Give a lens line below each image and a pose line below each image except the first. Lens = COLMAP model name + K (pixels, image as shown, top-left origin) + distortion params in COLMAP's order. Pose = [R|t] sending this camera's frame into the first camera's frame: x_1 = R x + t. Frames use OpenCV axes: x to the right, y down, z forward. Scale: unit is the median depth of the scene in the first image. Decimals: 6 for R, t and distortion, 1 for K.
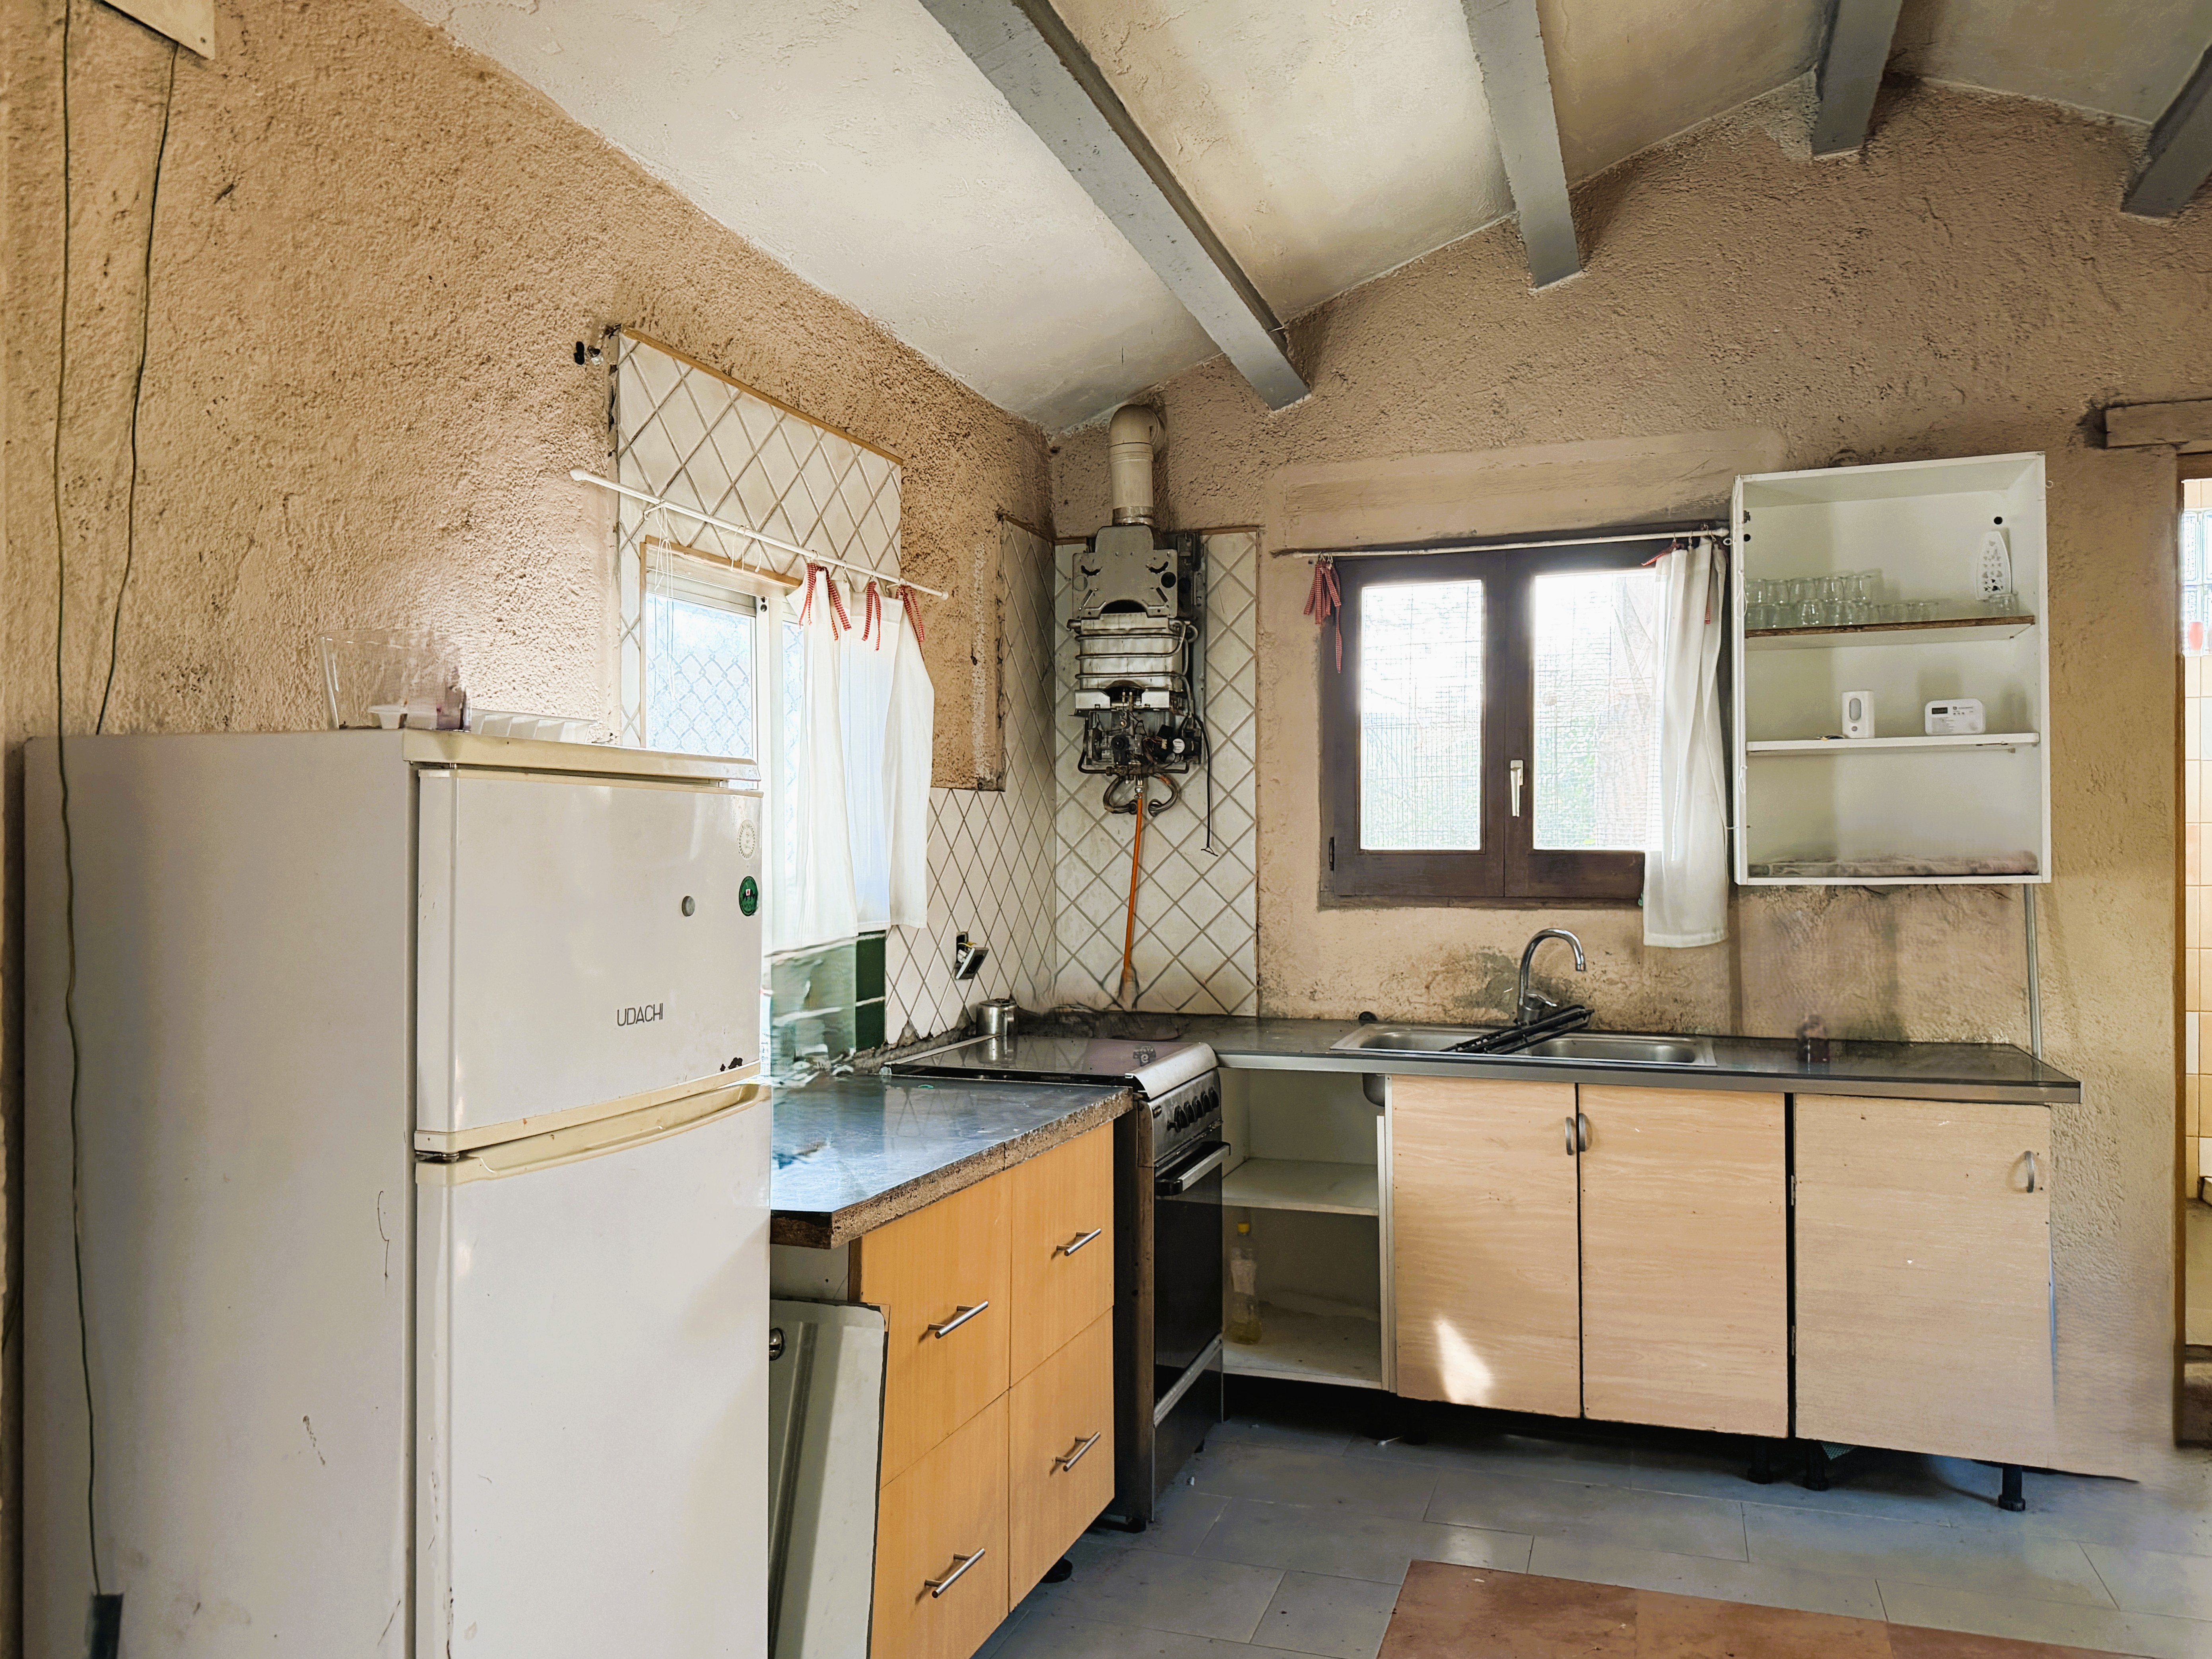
lens RADIAL K [[1549.3, 0, 1106.3], [0, 1549.3, 845.0], [0, 0, 1]] dist [-0.009346, -0.003621]
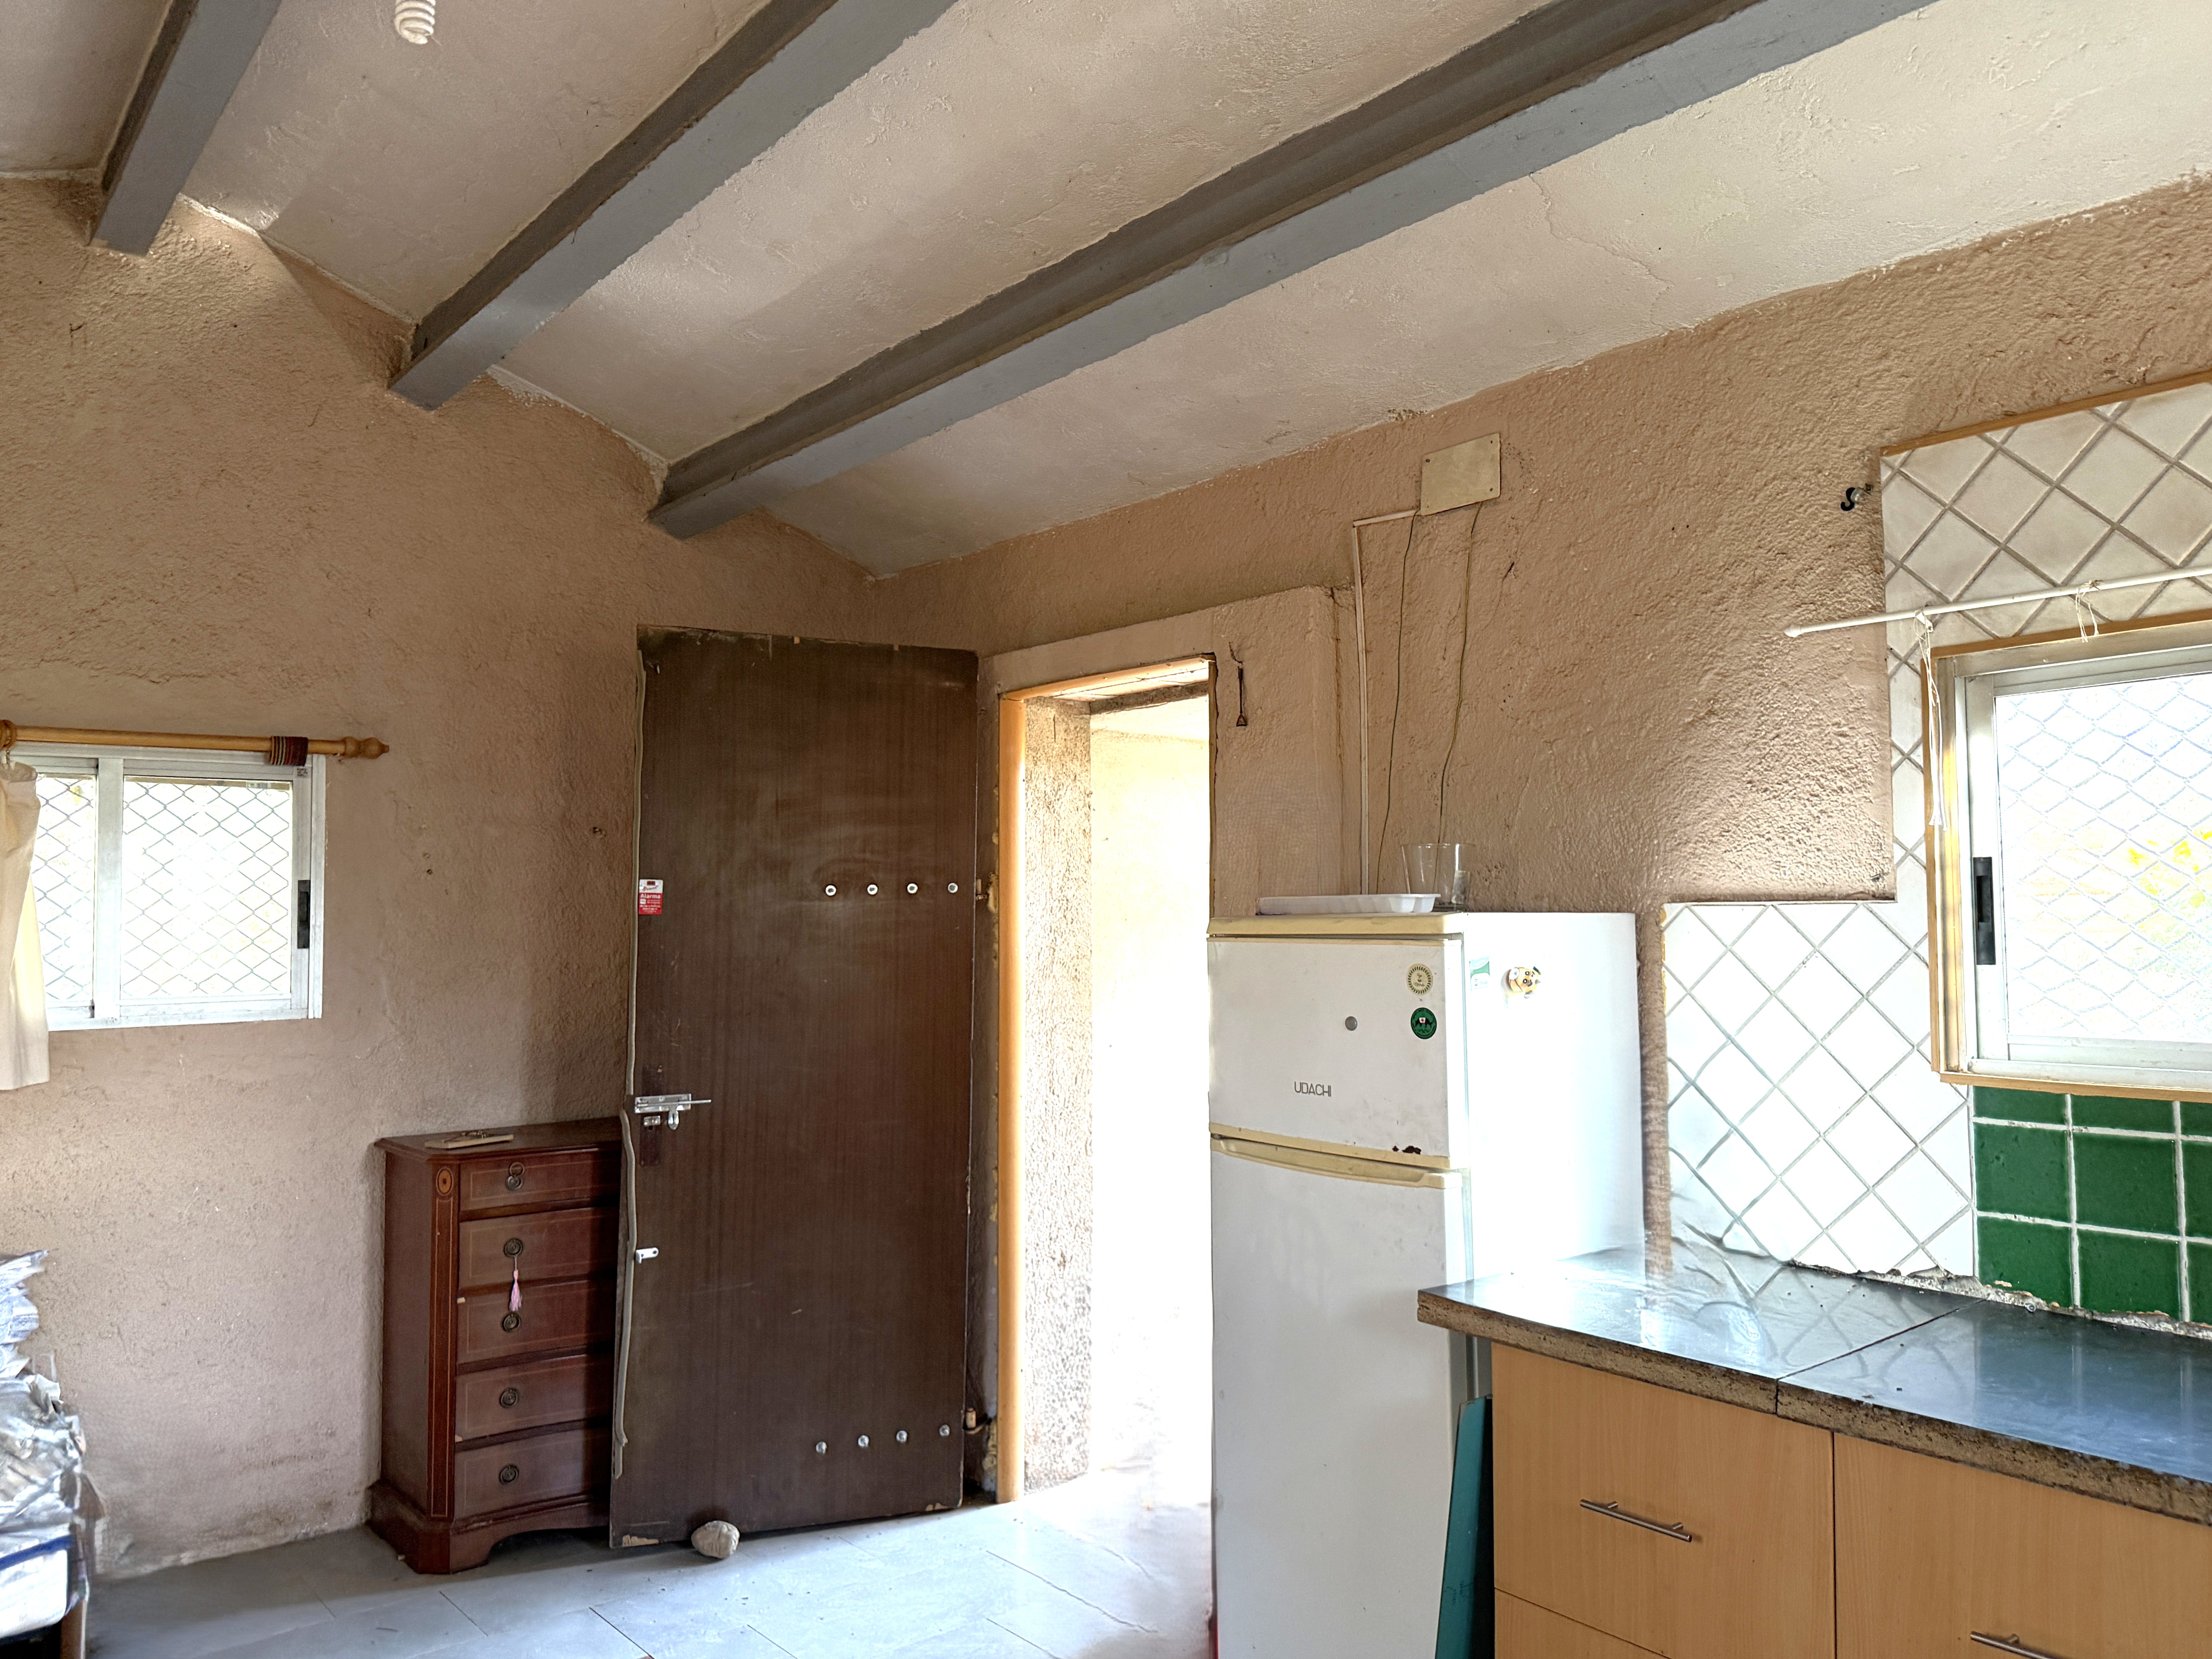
lens RADIAL K [[1549.3, 0, 1107.8], [0, 1549.3, 827.4], [0, 0, 1]] dist [-0.009346, -0.003621]
pose [[-0.503680, -0.053563, -0.862228, 0.810033], [0.000909, 0.998043, -0.062531, -0.039146], [0.863890, -0.032279, -0.502646, 1.128709]]
